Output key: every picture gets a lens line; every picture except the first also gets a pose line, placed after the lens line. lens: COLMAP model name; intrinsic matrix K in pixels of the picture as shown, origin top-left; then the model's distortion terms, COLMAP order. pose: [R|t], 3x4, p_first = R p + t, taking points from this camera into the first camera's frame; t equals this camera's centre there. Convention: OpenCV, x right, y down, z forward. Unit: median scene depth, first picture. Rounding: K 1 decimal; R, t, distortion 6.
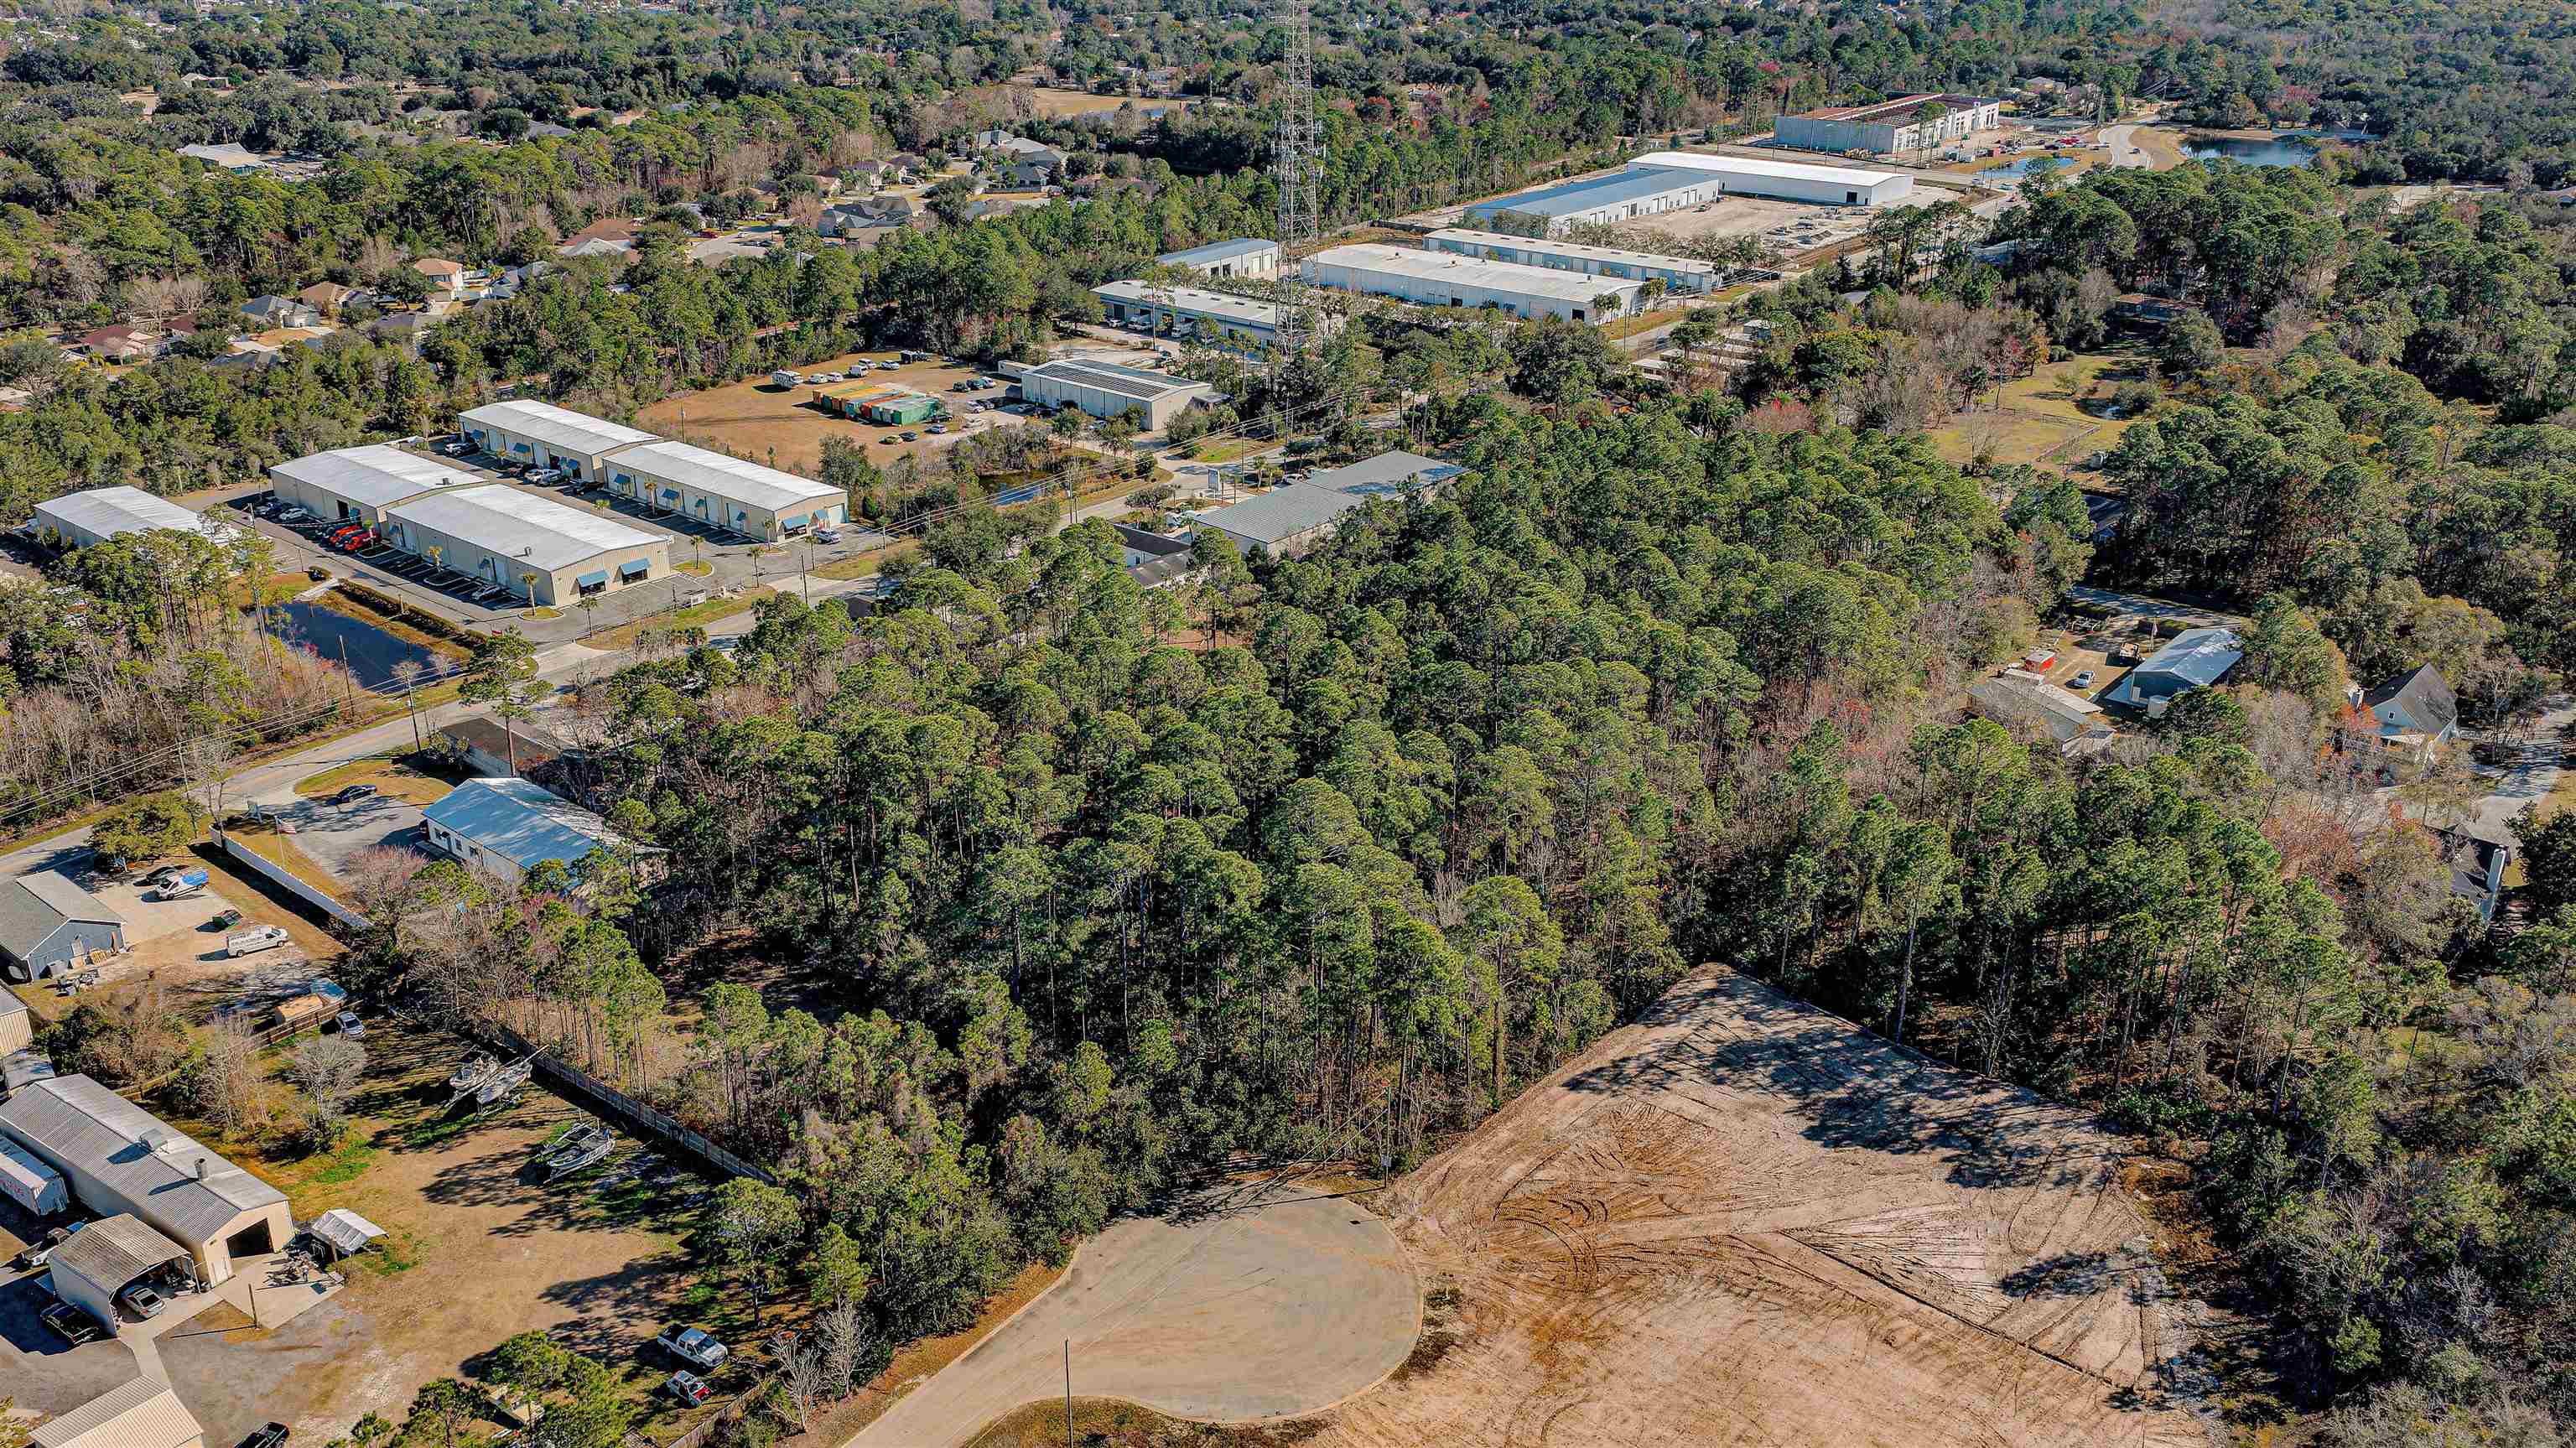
lens RADIAL K [[2140.1, 0, 1323.5], [0, 2140.1, 723.7], [0, 0, 1]] dist [0.009782, 0.001175]
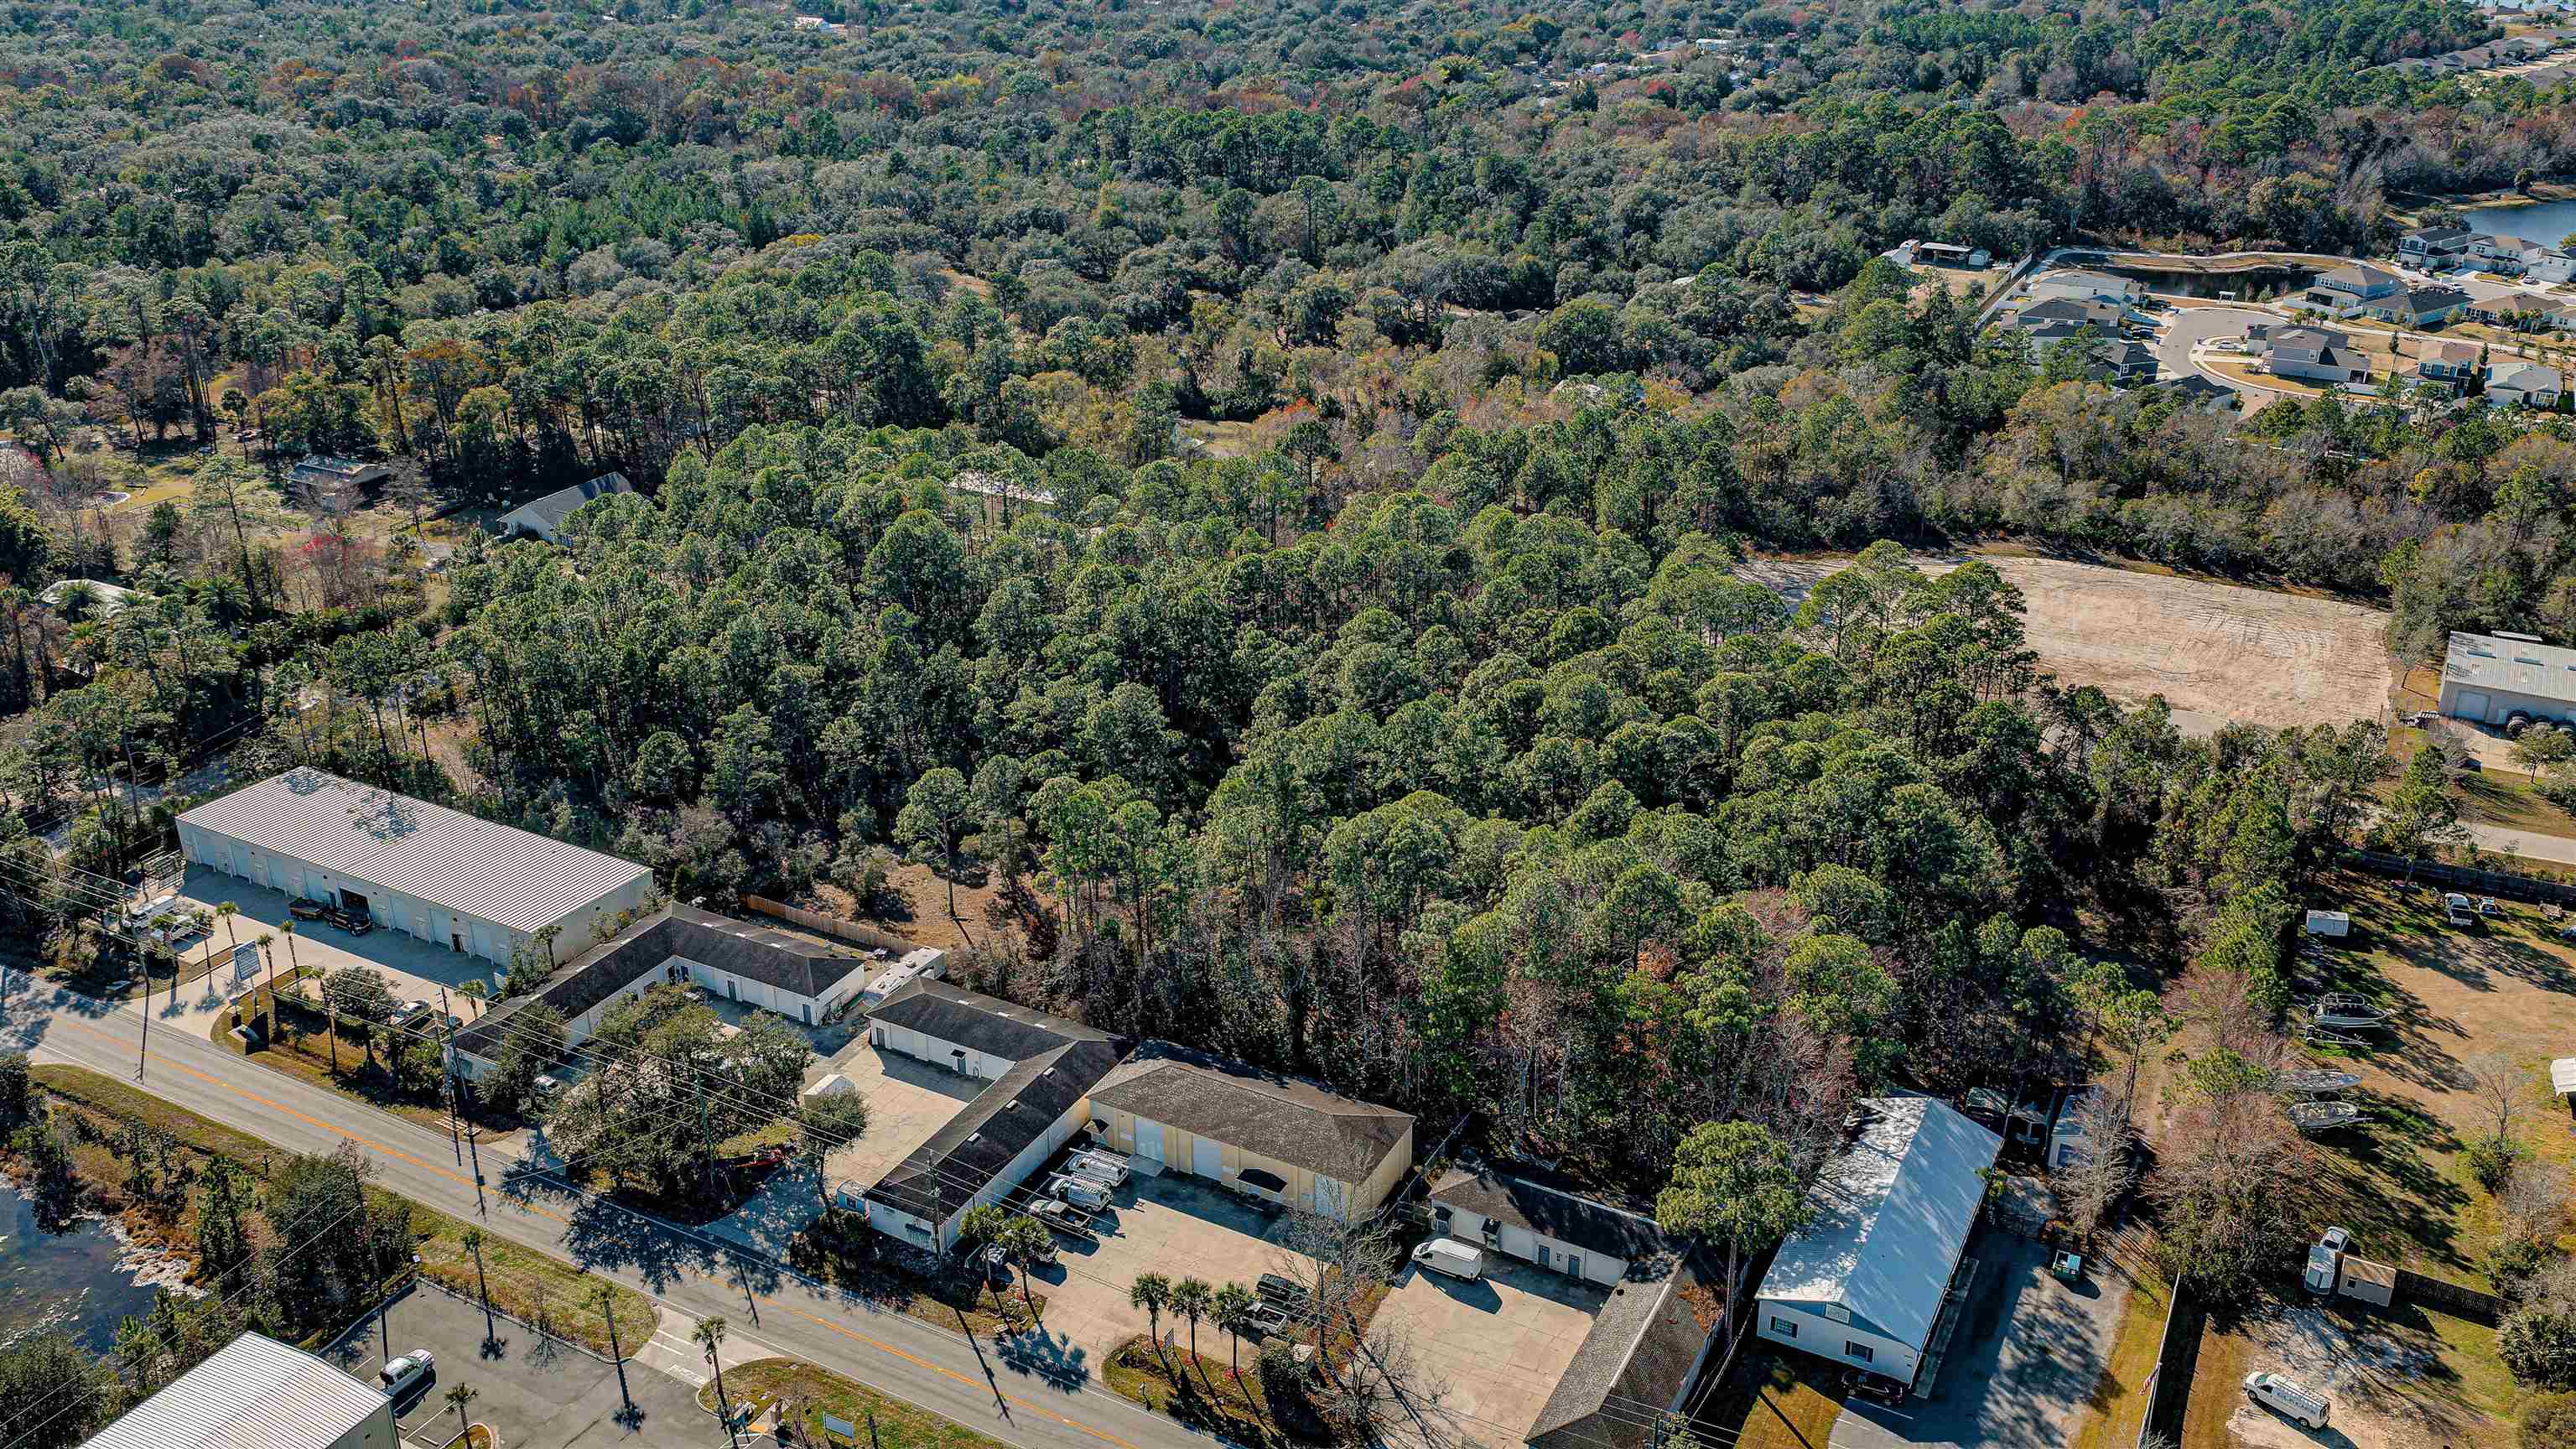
lens RADIAL K [[2058.2, 0, 1288.0], [0, 2058.2, 724.5], [0, 0, 1]] dist [0.017136, -0.011908]
pose [[-0.196237, -0.394903, 0.897520, -1.091744], [0.376250, 0.814928, 0.440827, -0.578970], [-0.905498, 0.424198, -0.011337, 1.380393]]
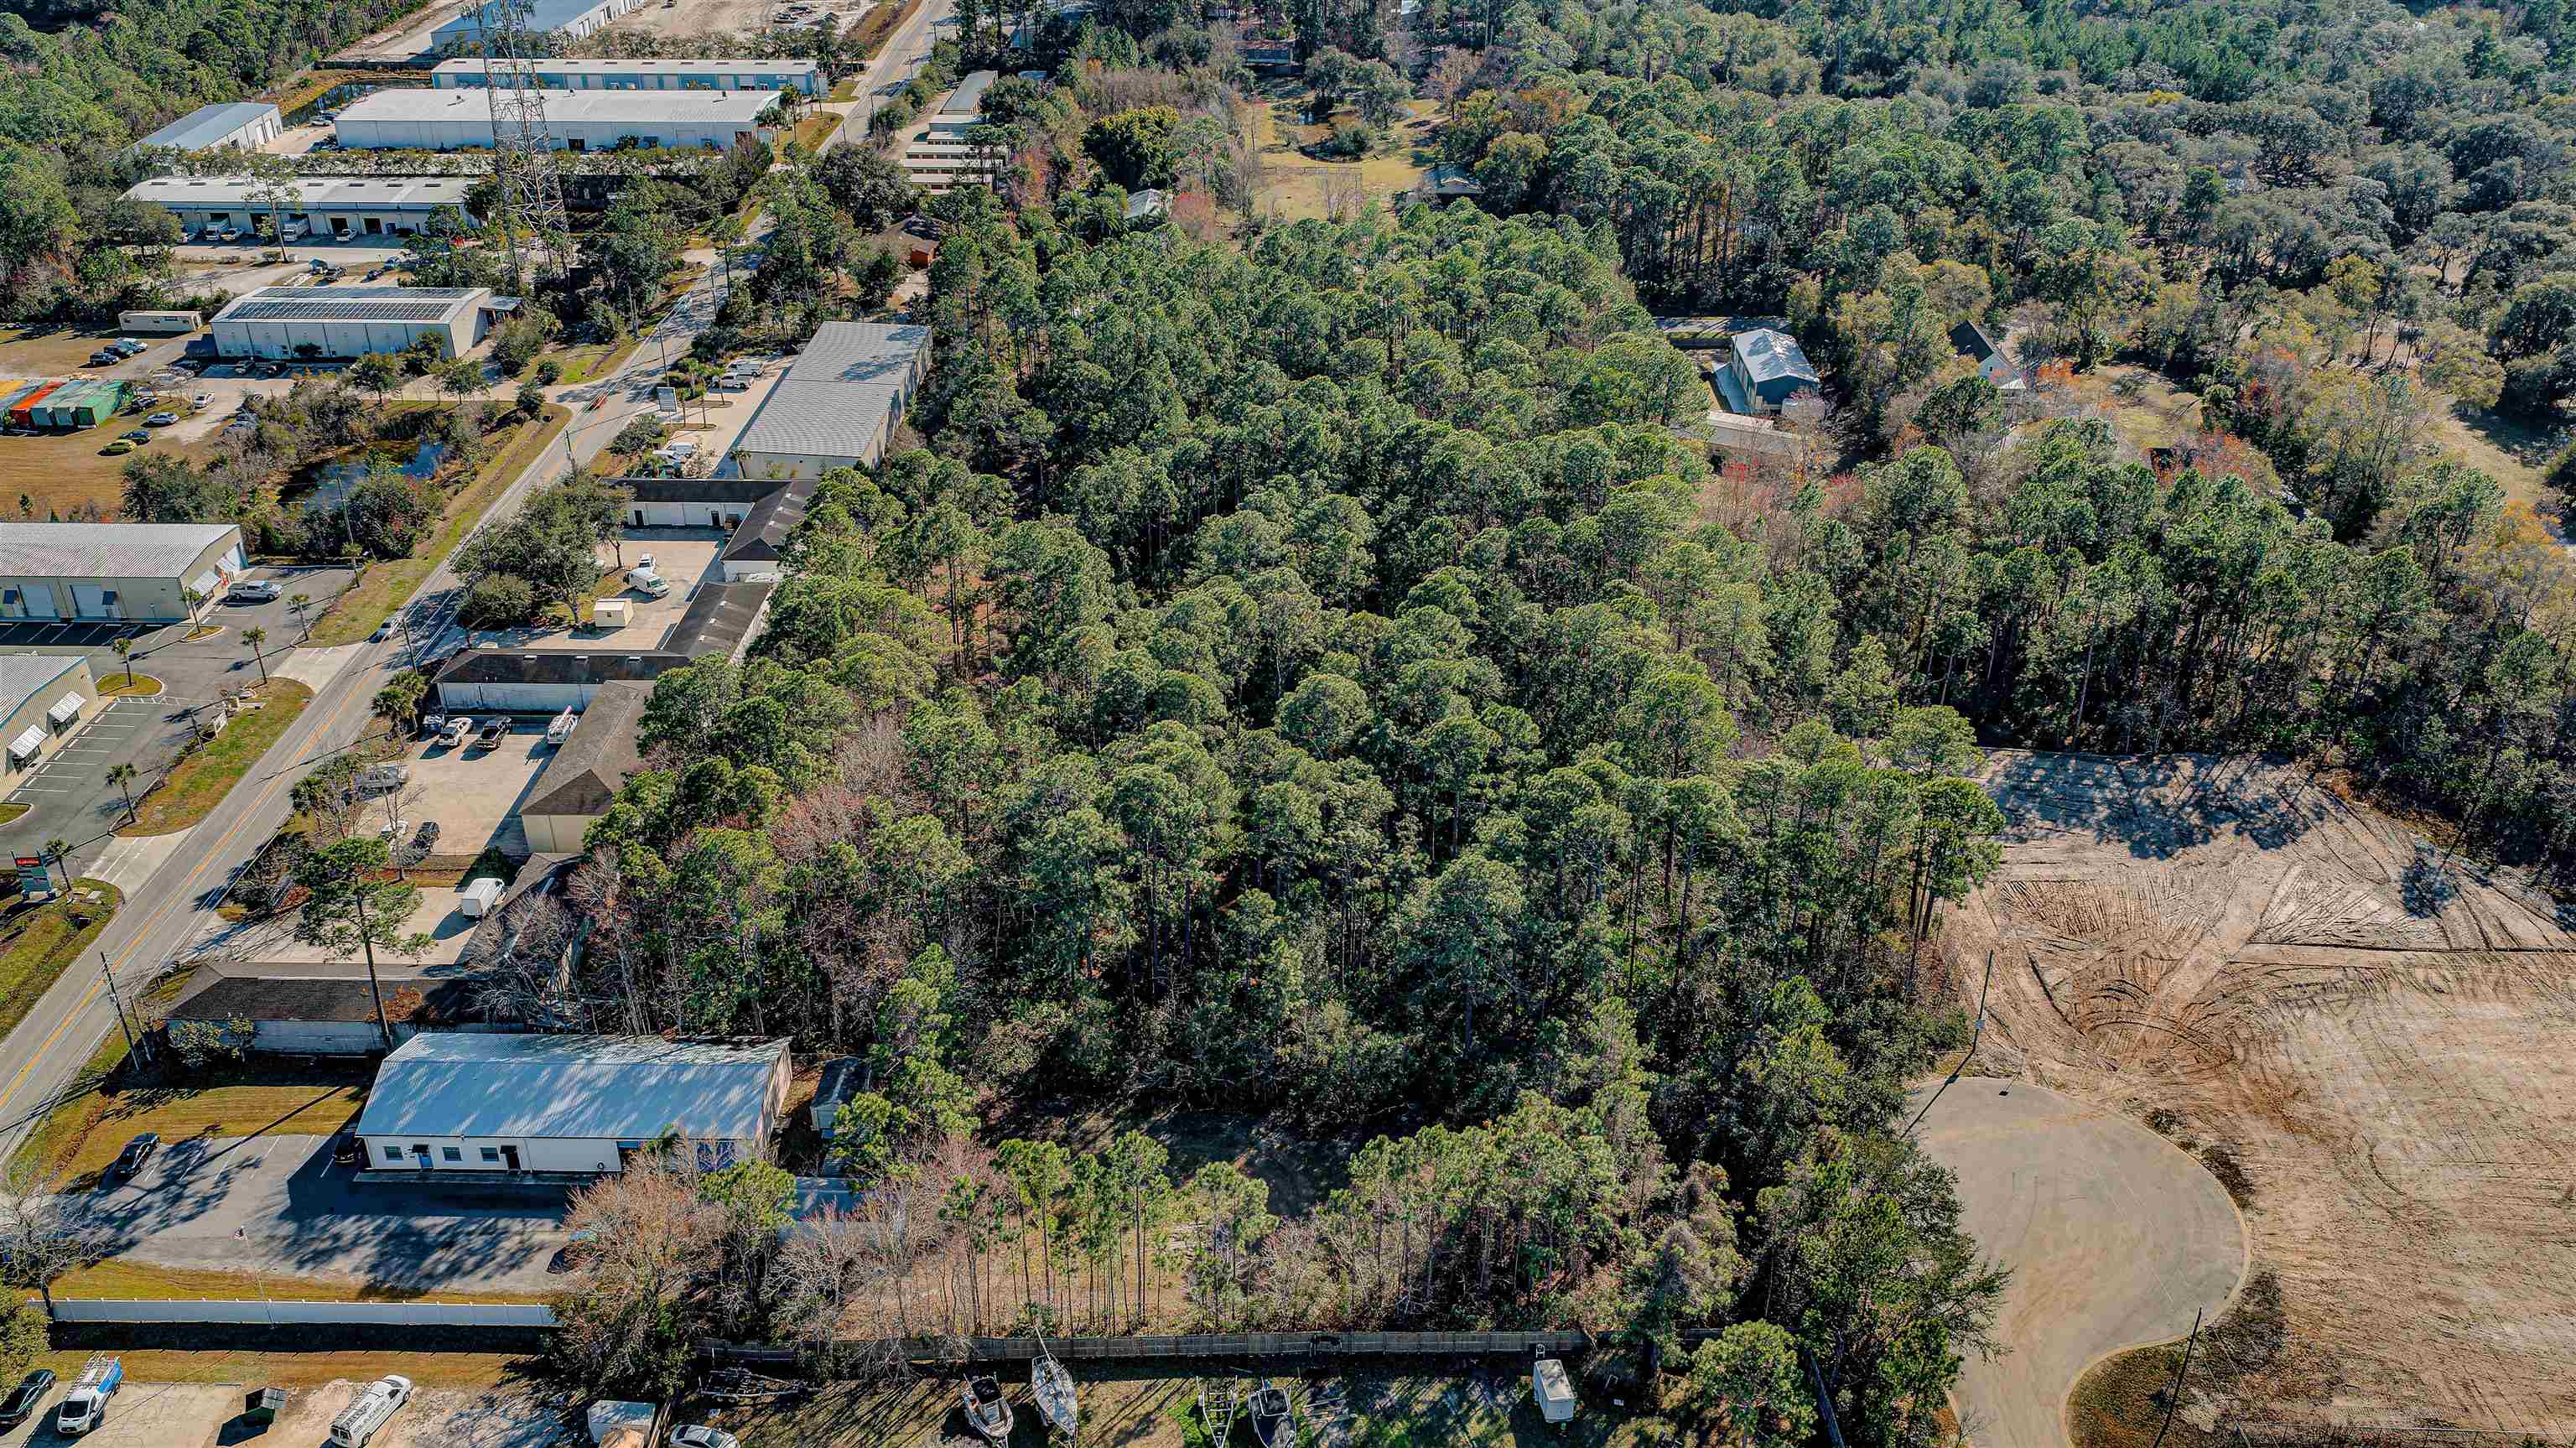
lens RADIAL K [[2066.3, 0, 1298.4], [0, 2066.3, 727.7], [0, 0, 1]] dist [0.007587, 0.003287]
pose [[0.778690, -0.307963, 0.546626, -0.634867], [0.240753, 0.951216, 0.192943, -0.167707], [-0.579378, -0.018642, 0.814846, 0.380921]]
